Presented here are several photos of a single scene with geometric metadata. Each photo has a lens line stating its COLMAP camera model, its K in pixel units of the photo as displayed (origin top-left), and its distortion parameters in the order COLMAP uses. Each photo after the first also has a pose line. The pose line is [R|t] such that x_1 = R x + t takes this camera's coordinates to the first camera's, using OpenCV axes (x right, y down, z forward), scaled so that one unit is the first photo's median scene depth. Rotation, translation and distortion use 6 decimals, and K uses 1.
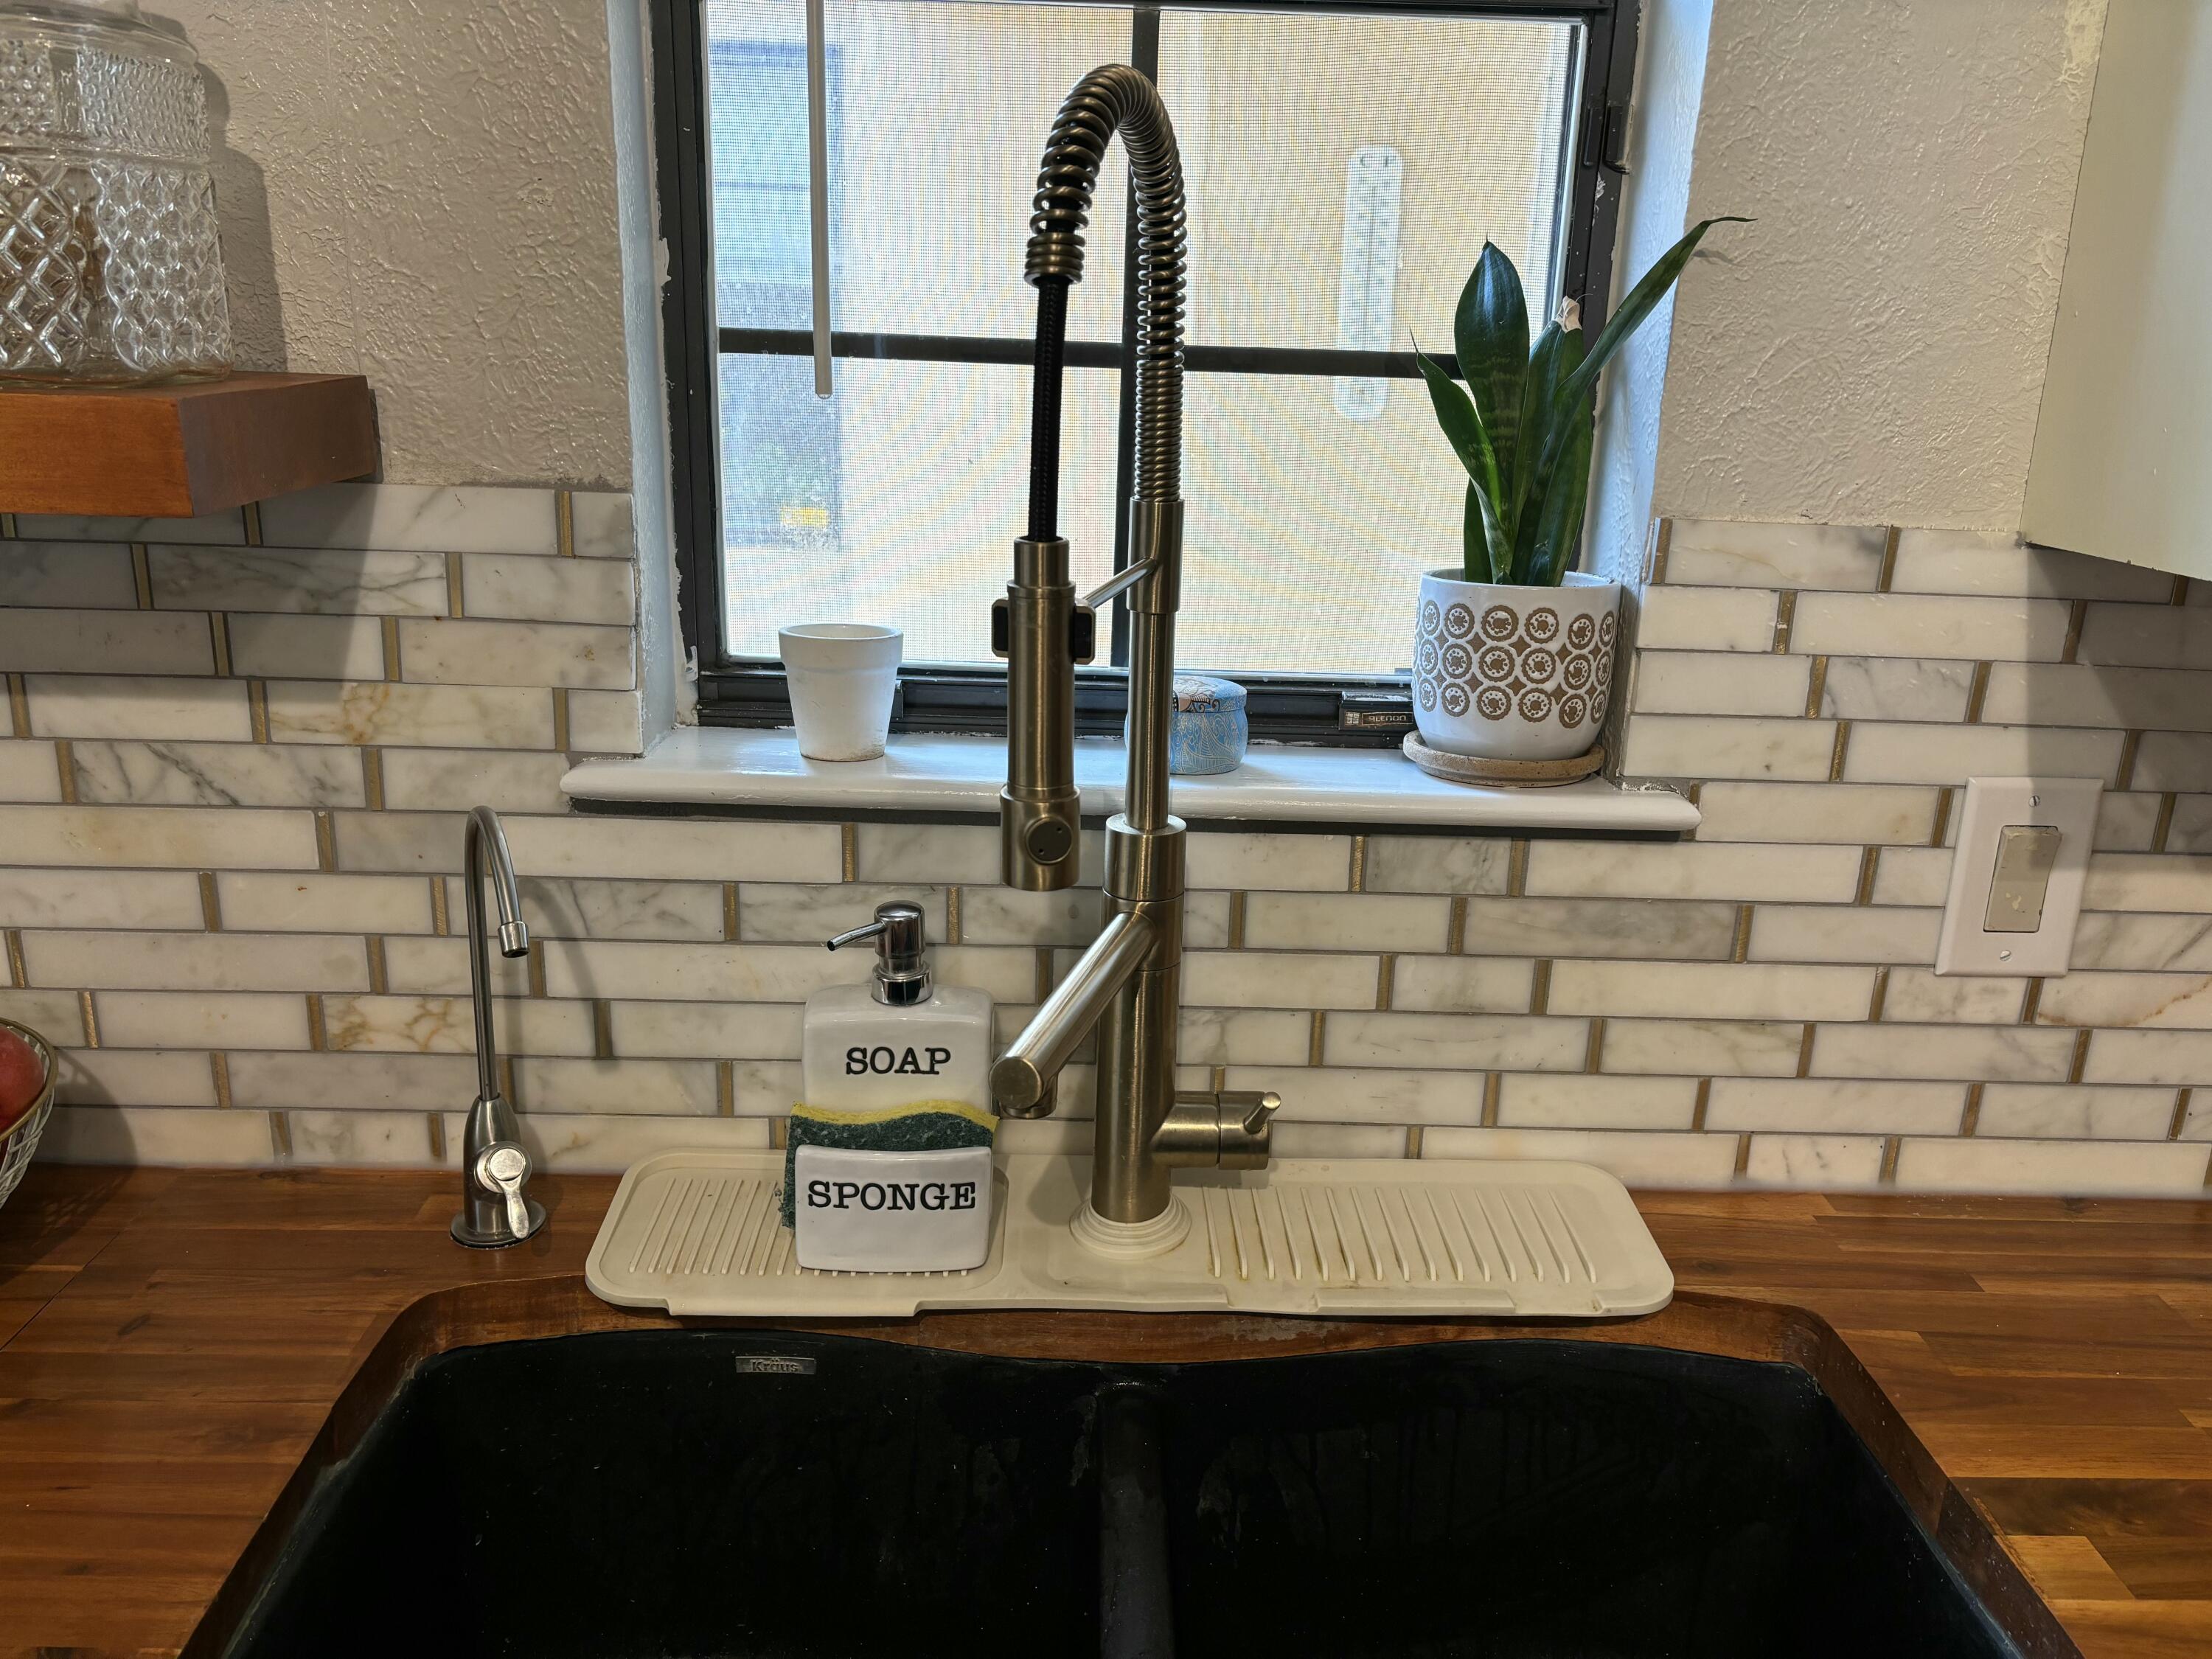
lens RADIAL K [[1702.6, 0, 1106.0], [0, 1702.6, 829.5], [0, 0, 1]] dist [0.004862, 0.001205]
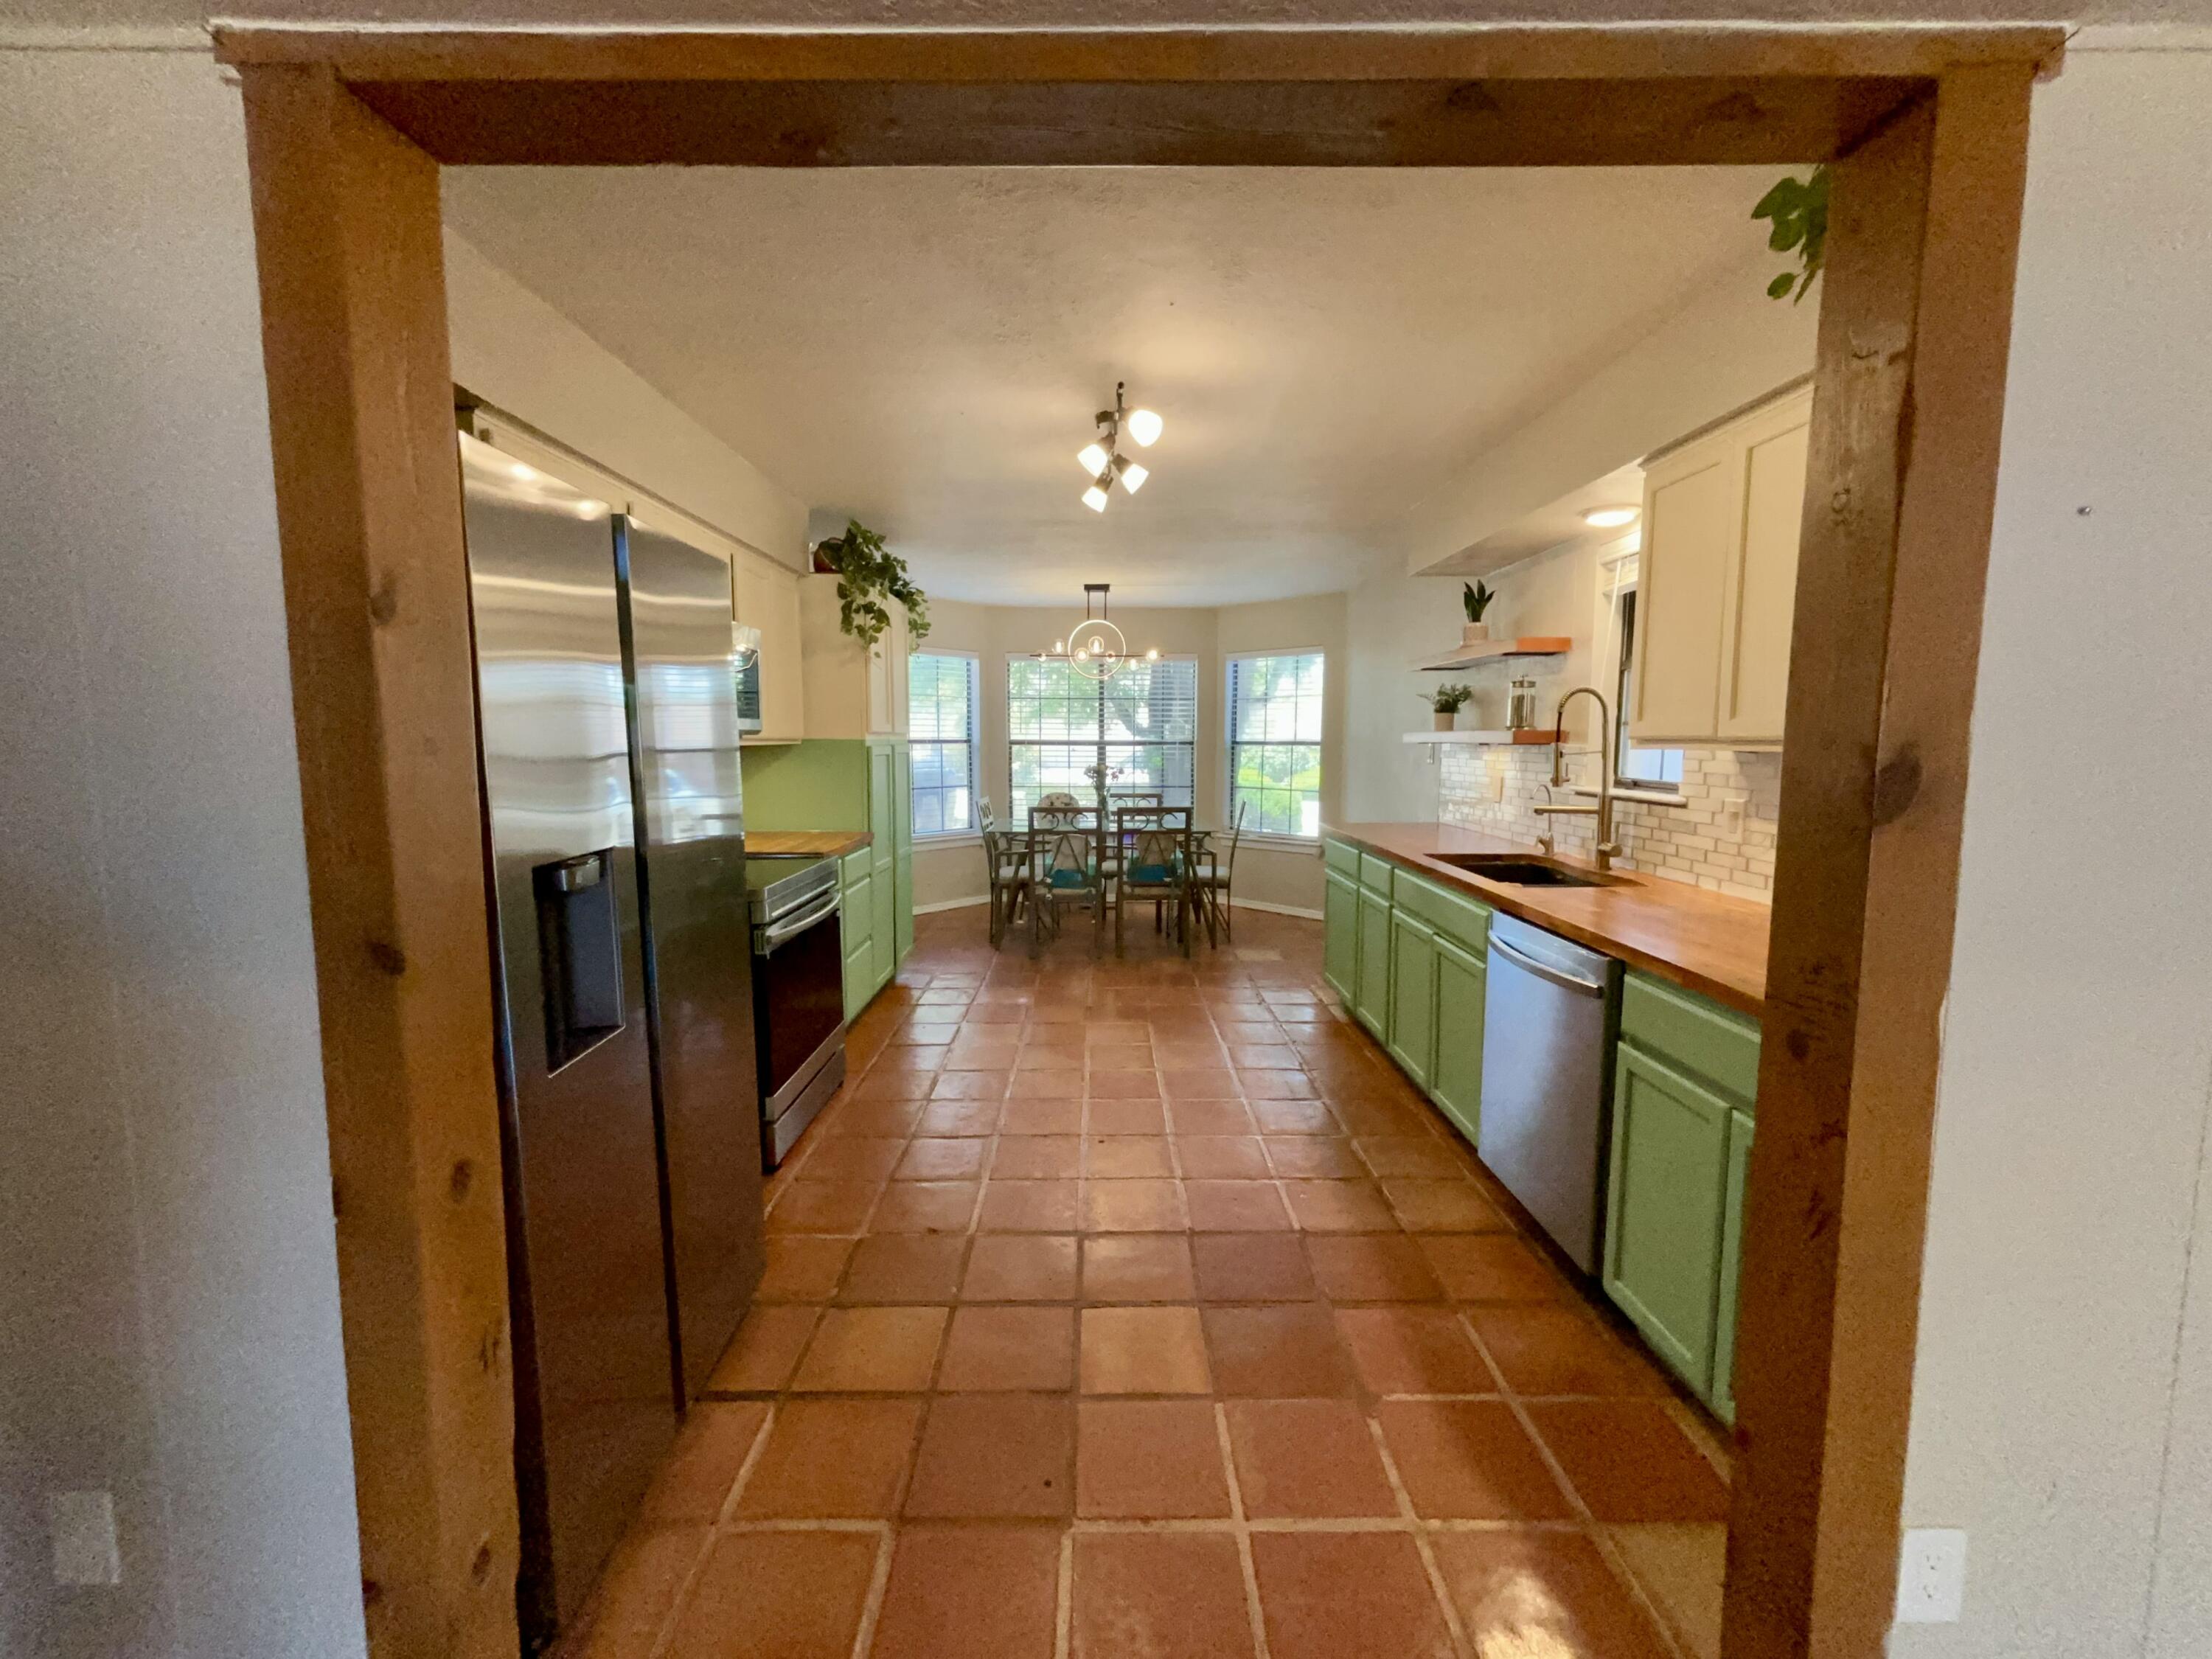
lens RADIAL K [[877.5, 0, 1108.7], [0, 877.5, 837.1], [0, 0, 1]] dist [0.000402, -0.000065]
pose [[-0.012047, 0.082403, -0.996526, 2.992705], [-0.293530, 0.952400, 0.082302, 0.380698], [0.955874, 0.293502, 0.012714, -0.676868]]
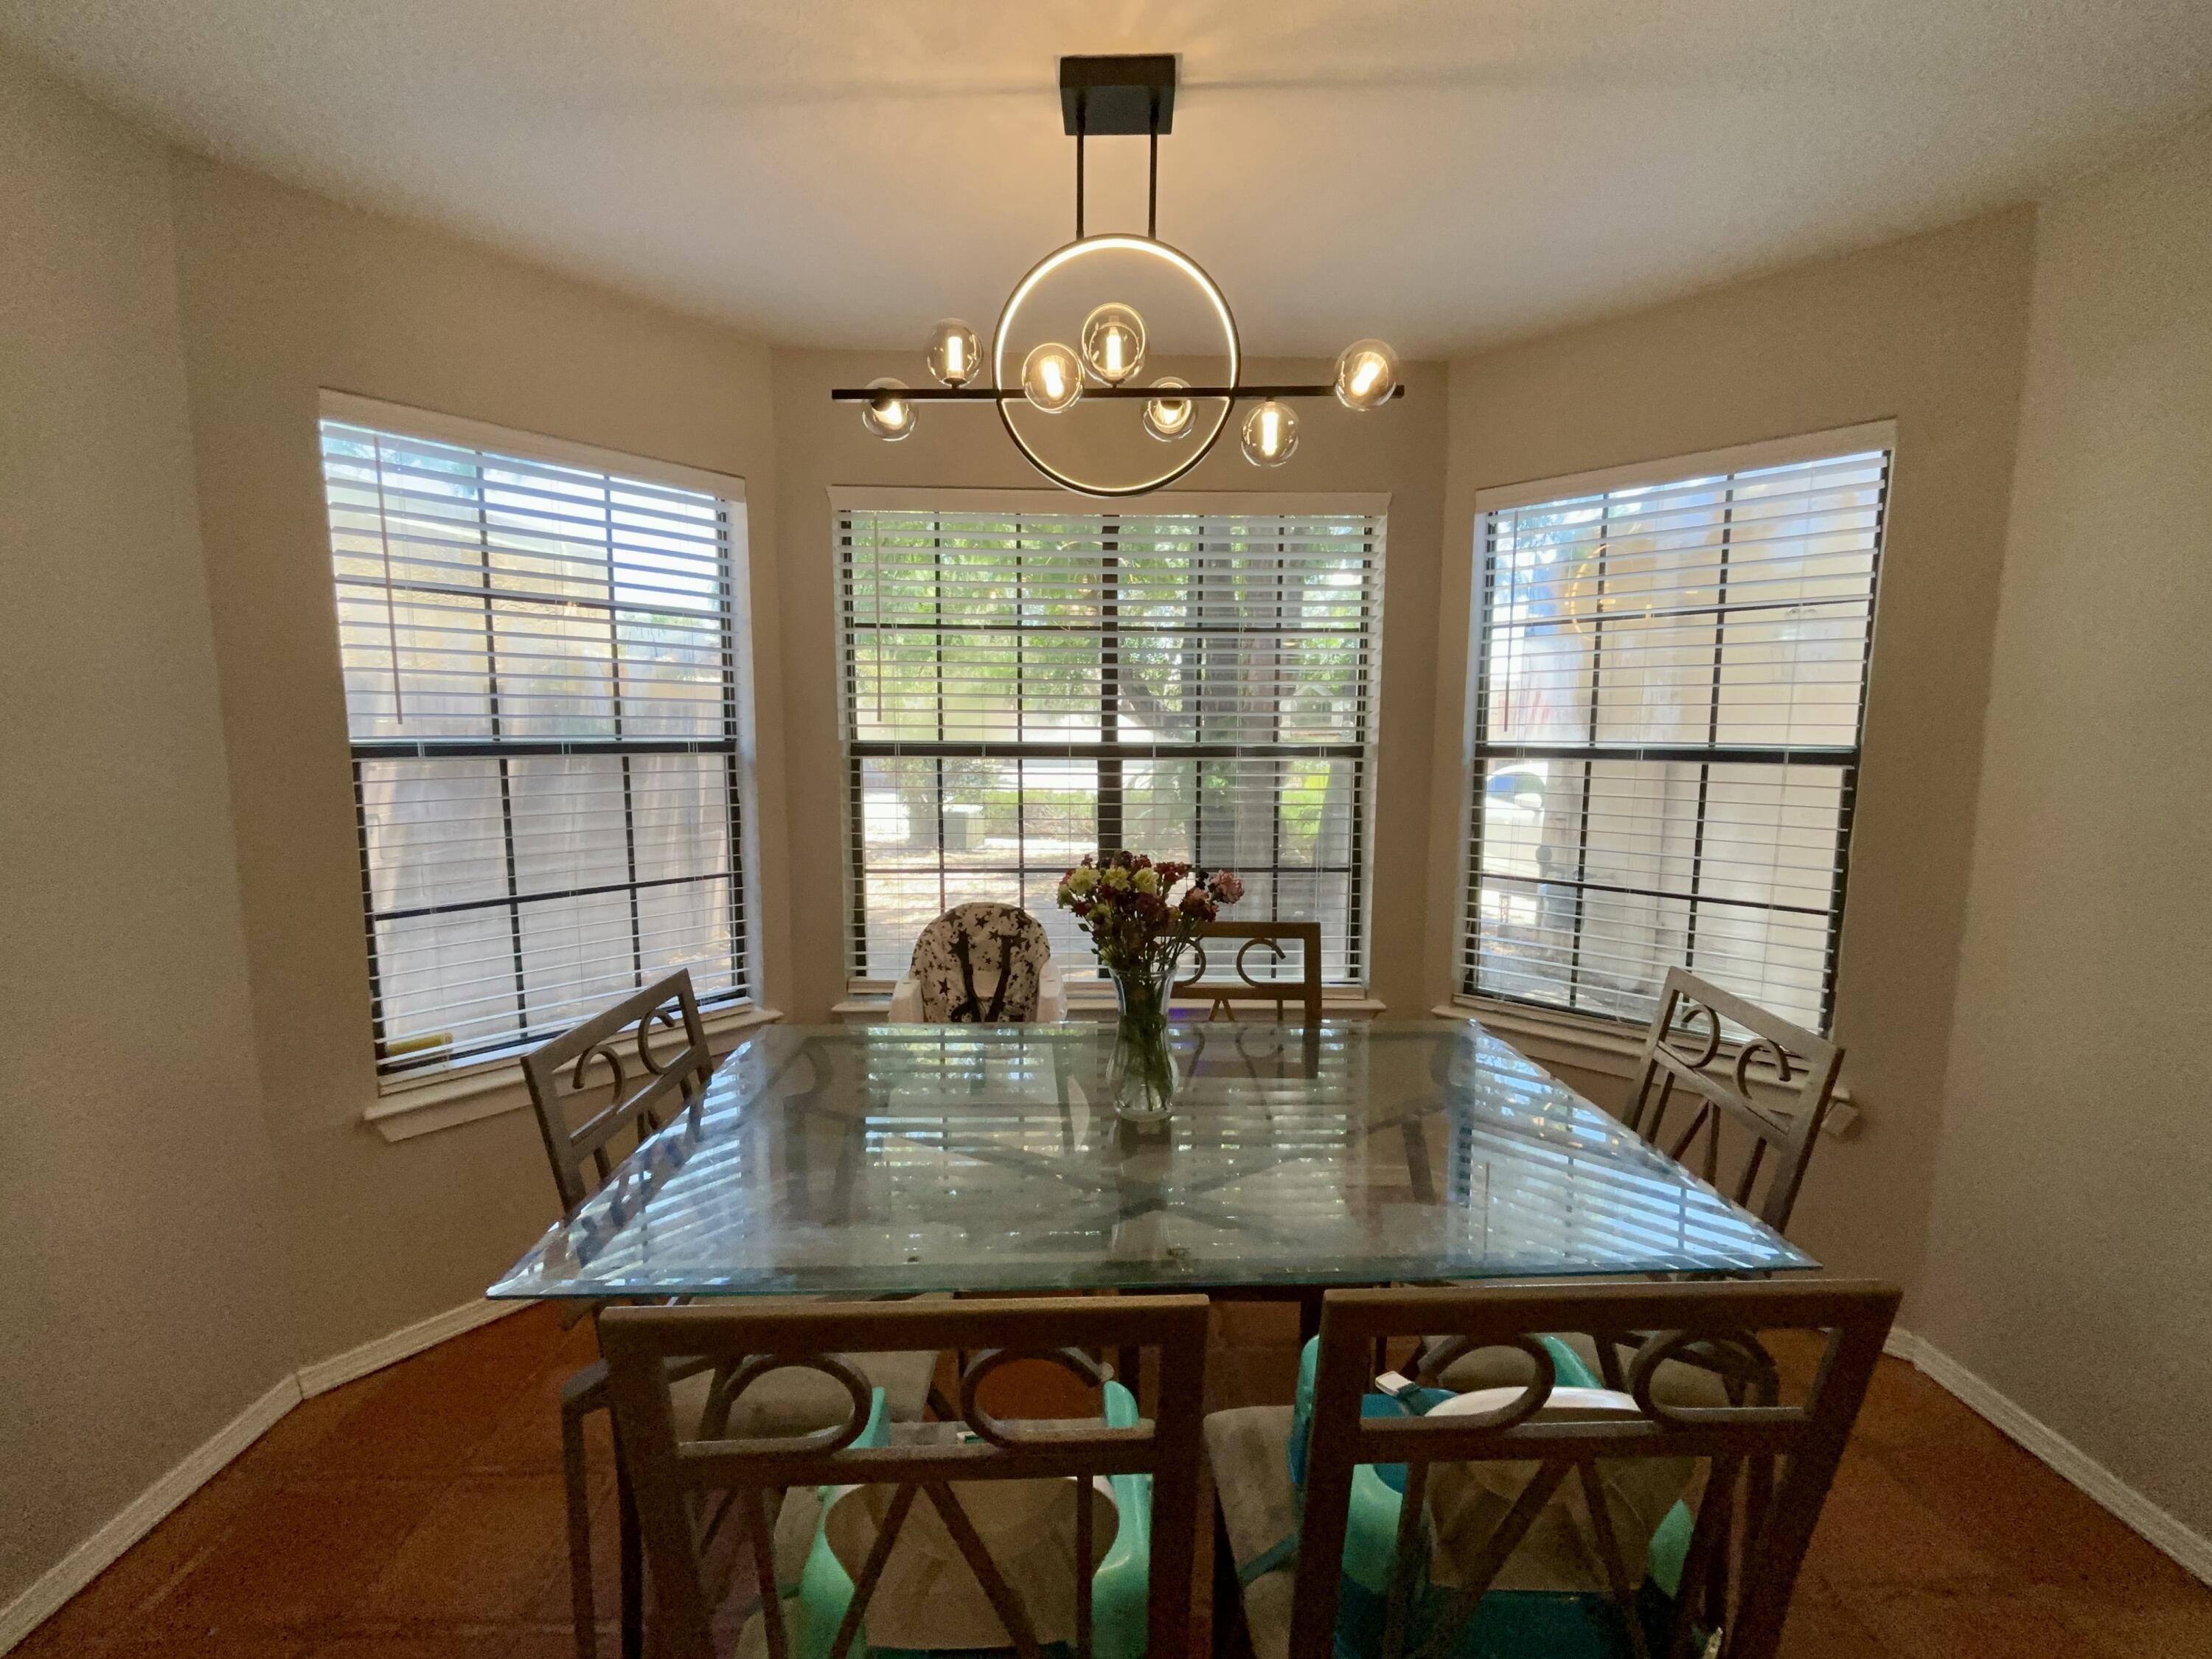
lens RADIAL K [[886.5, 0, 1099.0], [0, 886.5, 826.3], [0, 0, 1]] dist [0.000939, -0.000154]
pose [[0.008604, 0.075848, -0.997082, -1.629384], [-0.293287, 0.953458, 0.069999, 0.290117], [0.955986, 0.291829, 0.030449, -0.909310]]
